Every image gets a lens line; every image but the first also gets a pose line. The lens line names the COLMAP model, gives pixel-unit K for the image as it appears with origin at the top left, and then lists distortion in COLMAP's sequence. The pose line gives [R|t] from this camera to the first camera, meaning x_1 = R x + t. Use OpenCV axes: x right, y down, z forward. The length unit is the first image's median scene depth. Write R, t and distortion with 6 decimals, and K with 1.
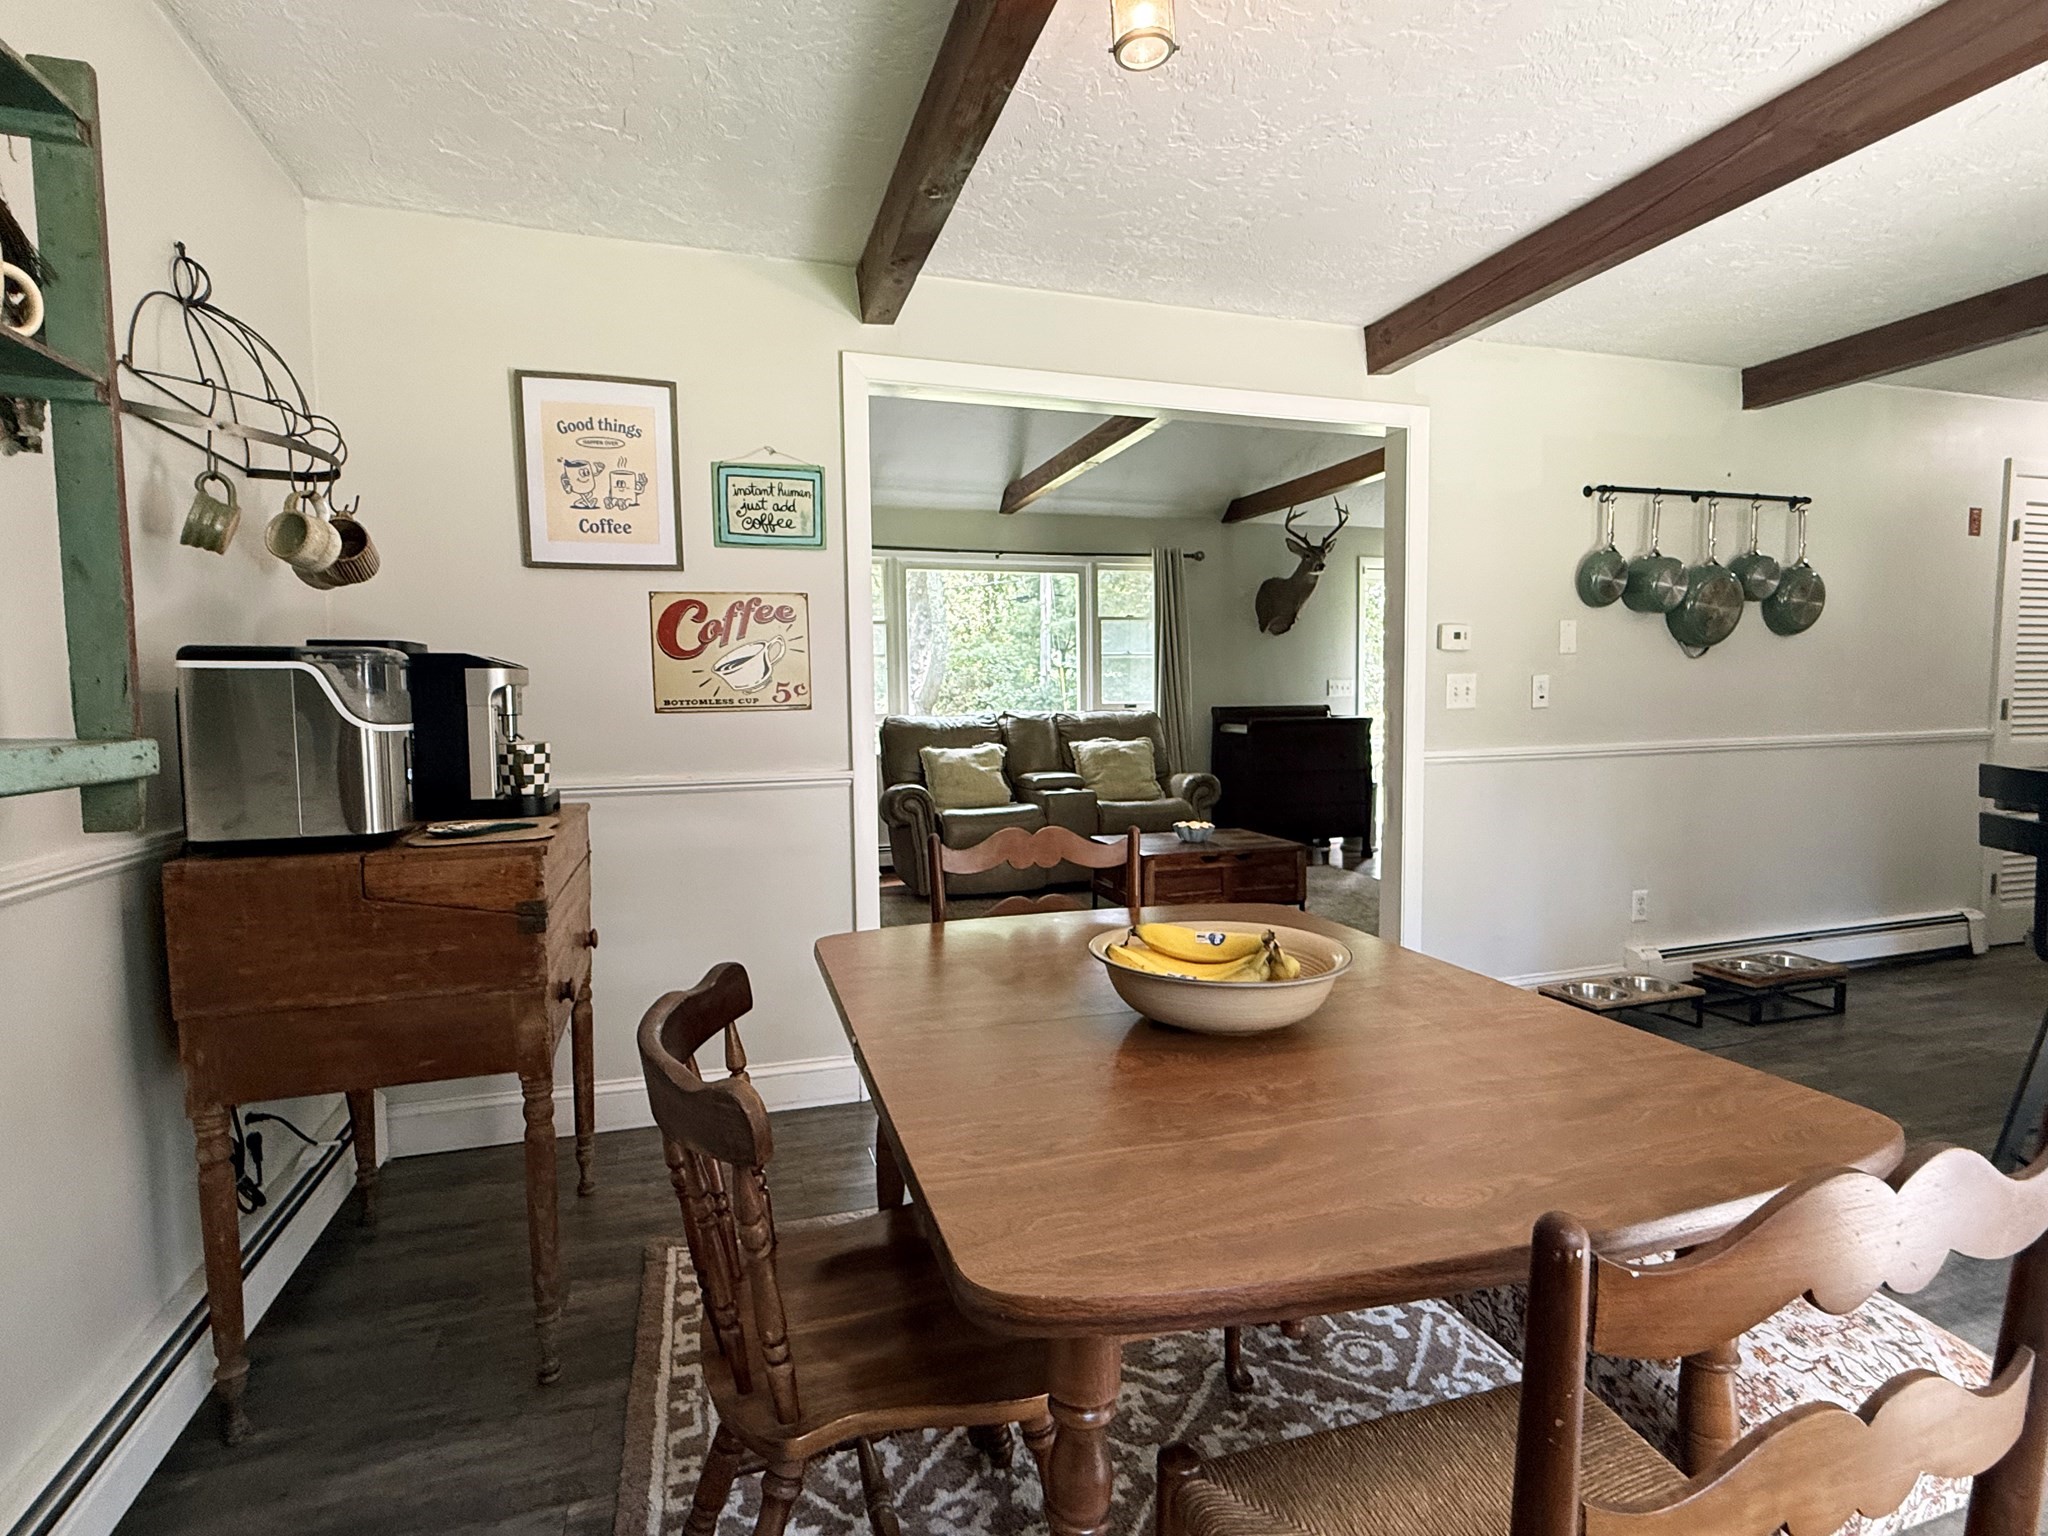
lens RADIAL K [[1023.0, 0, 1034.9], [0, 1023.0, 761.9], [0, 0, 1]] dist [-0.003994, 0.001712]
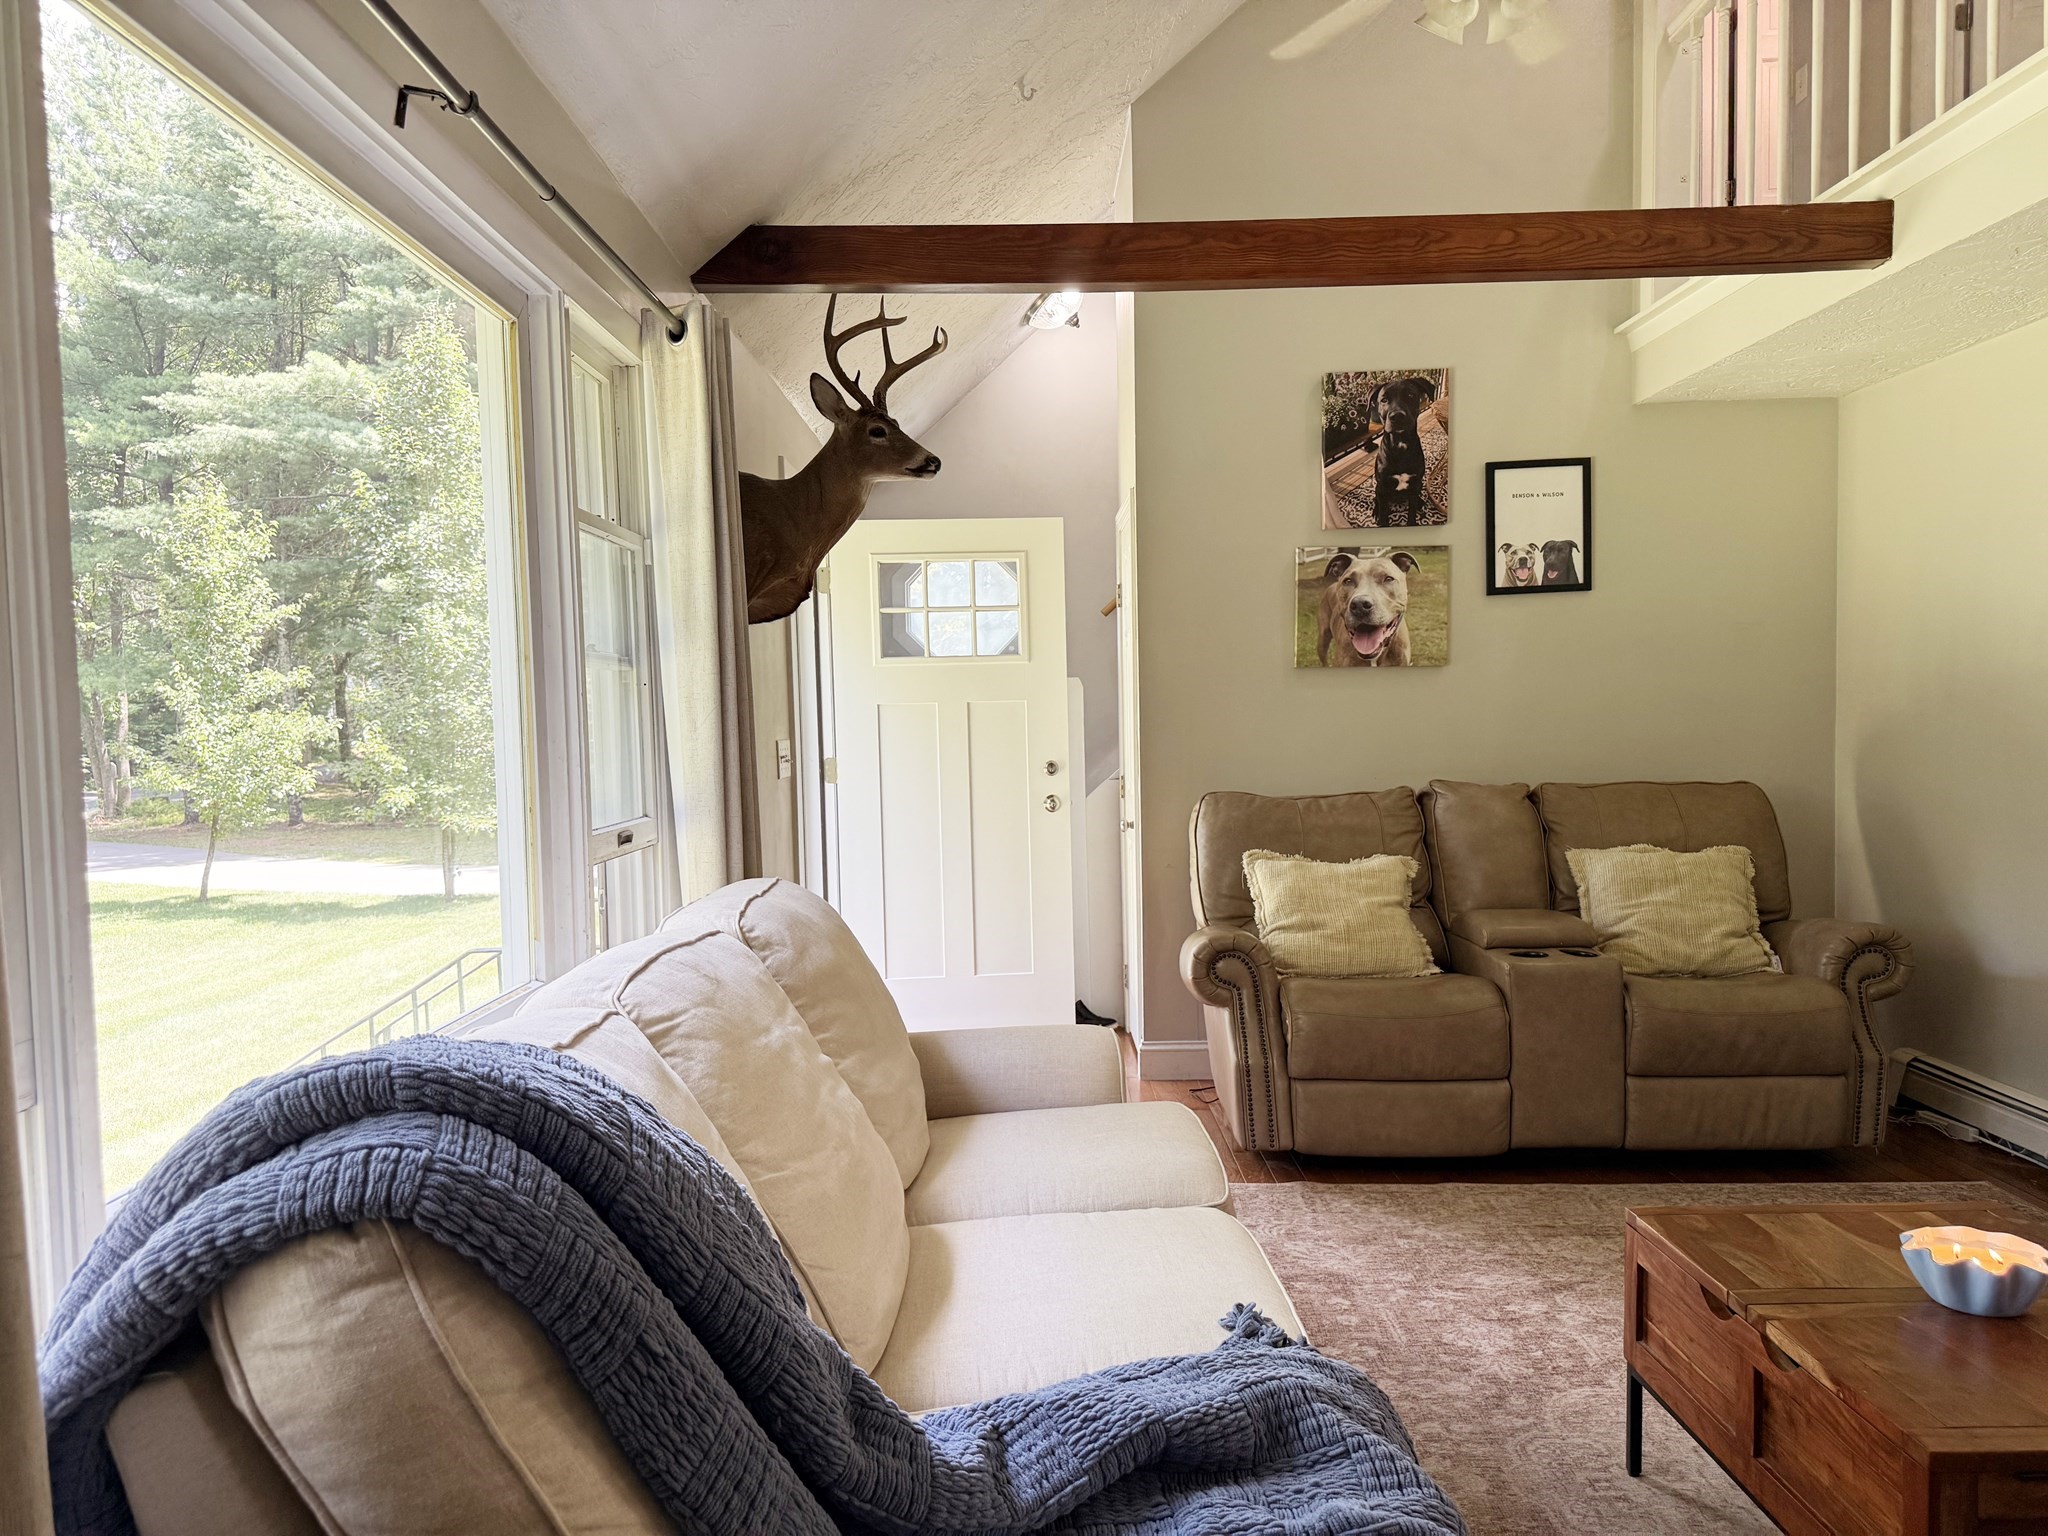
lens RADIAL K [[1445.7, 0, 1021.6], [0, 1445.7, 783.8], [0, 0, 1]] dist [0.052871, -0.072718]
pose [[0.336454, -0.034626, 0.941063, -0.461051], [0.076549, 0.997022, 0.009317, -0.125487], [-0.938583, 0.068903, 0.338103, 1.446354]]
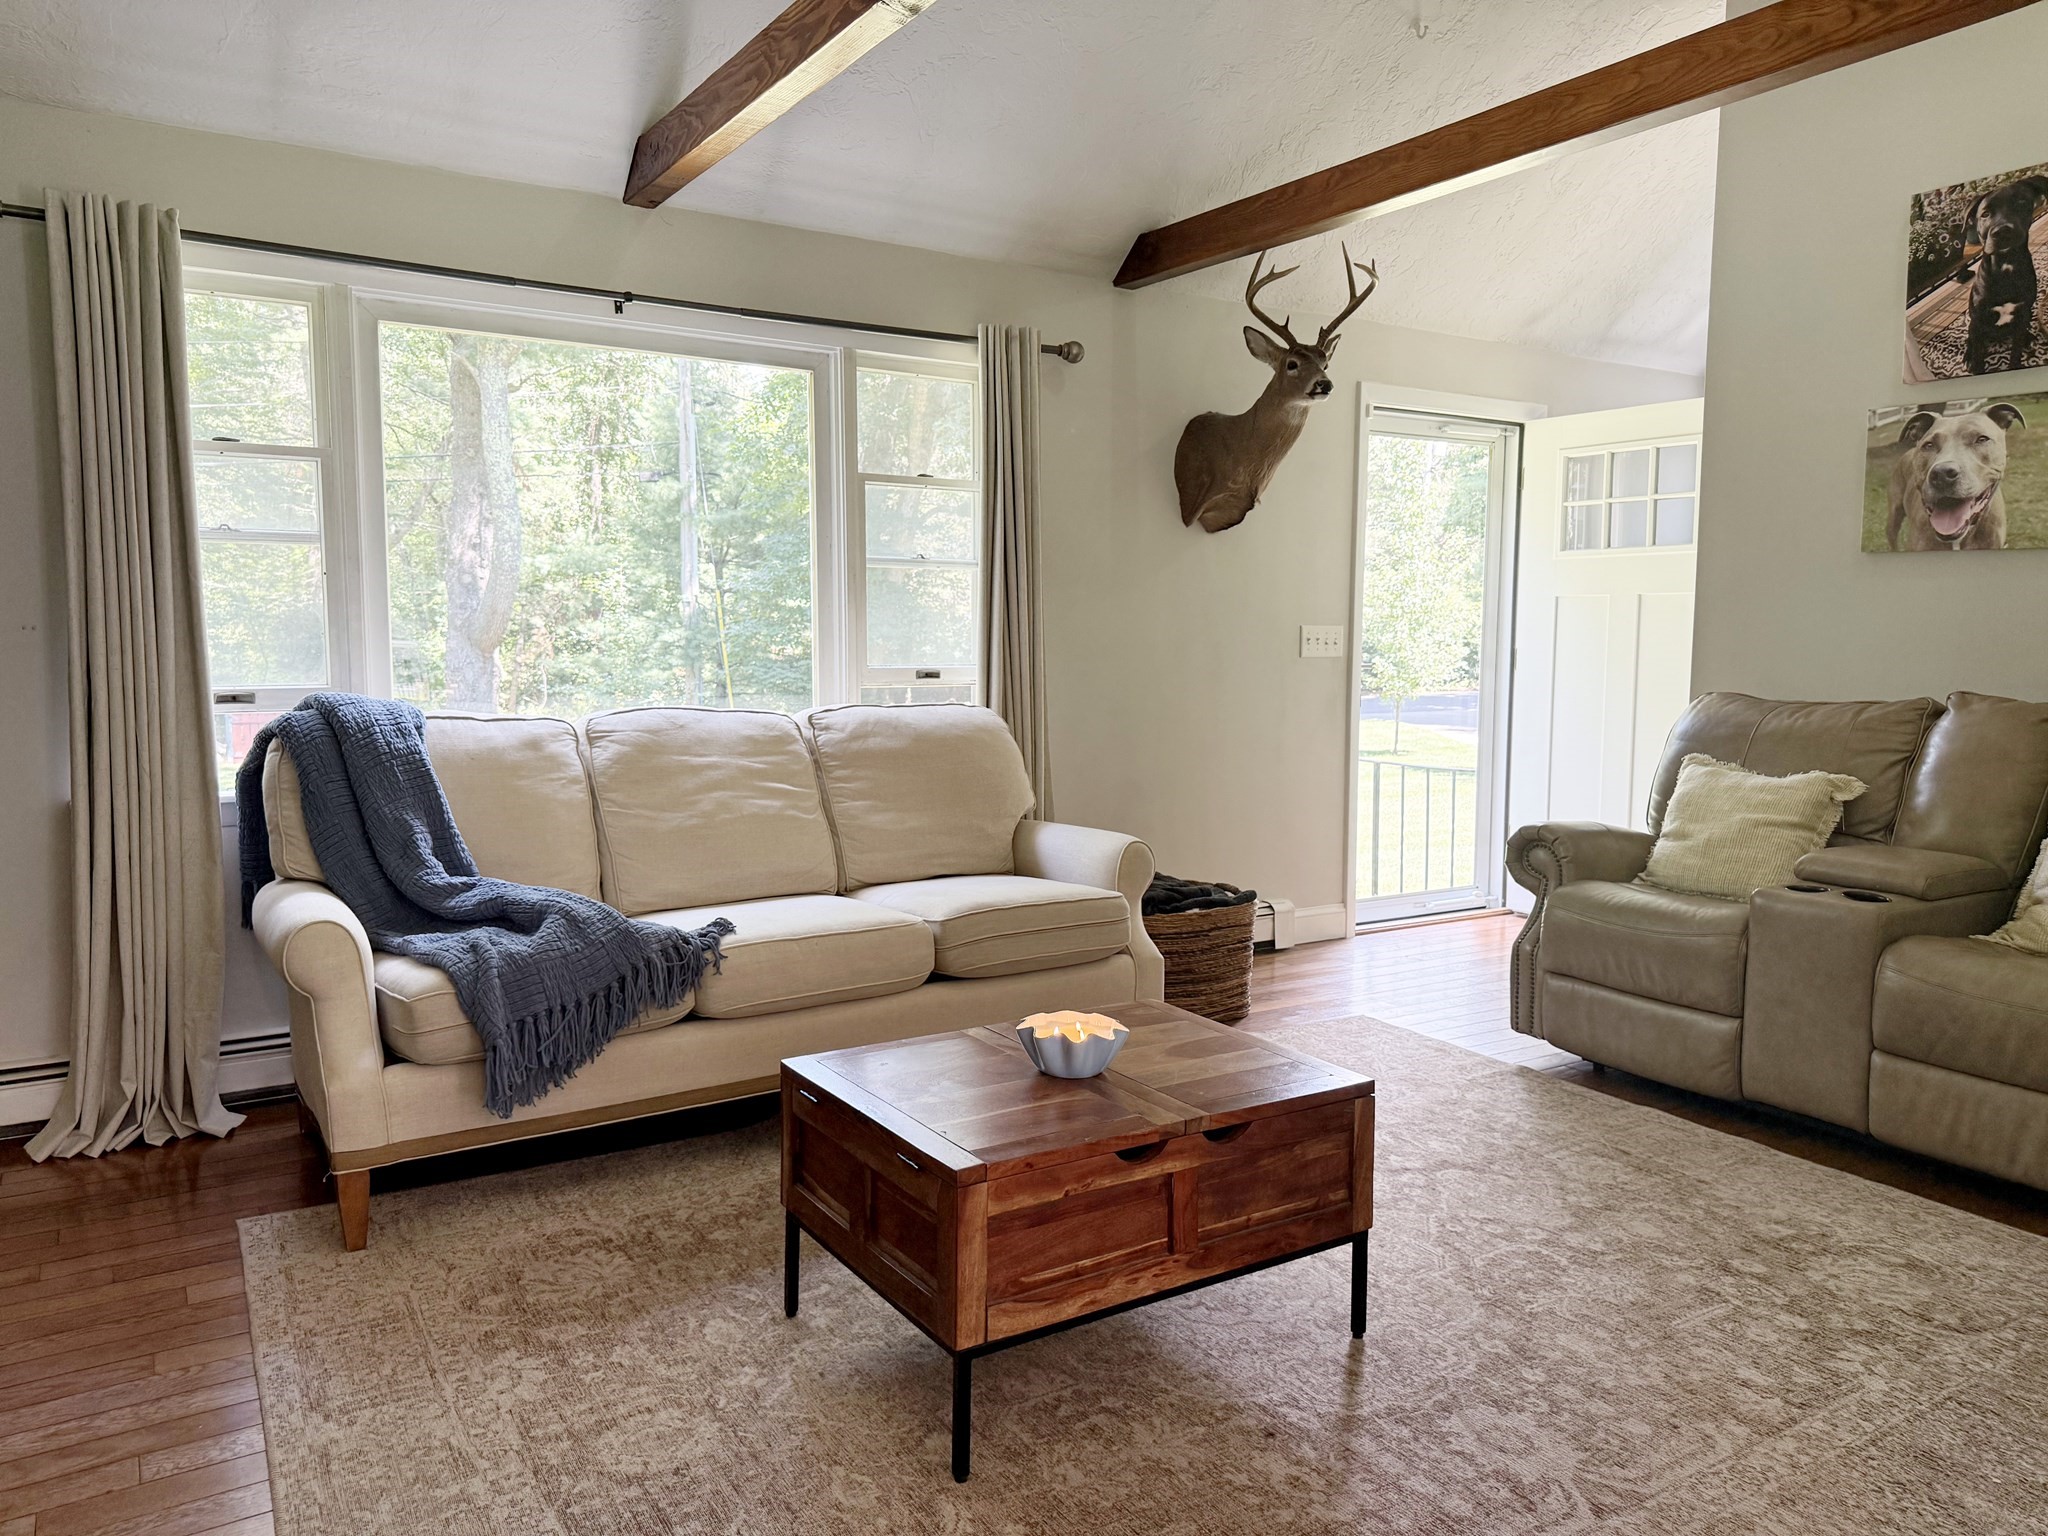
lens RADIAL K [[1445.7, 0, 1001.9], [0, 1445.7, 781.1], [0, 0, 1]] dist [0.052871, -0.072718]
pose [[0.974069, -0.003444, 0.226224, -0.033837], [-0.004980, 0.999316, 0.036655, -0.060653], [-0.226195, -0.036832, 0.973385, 0.689097]]
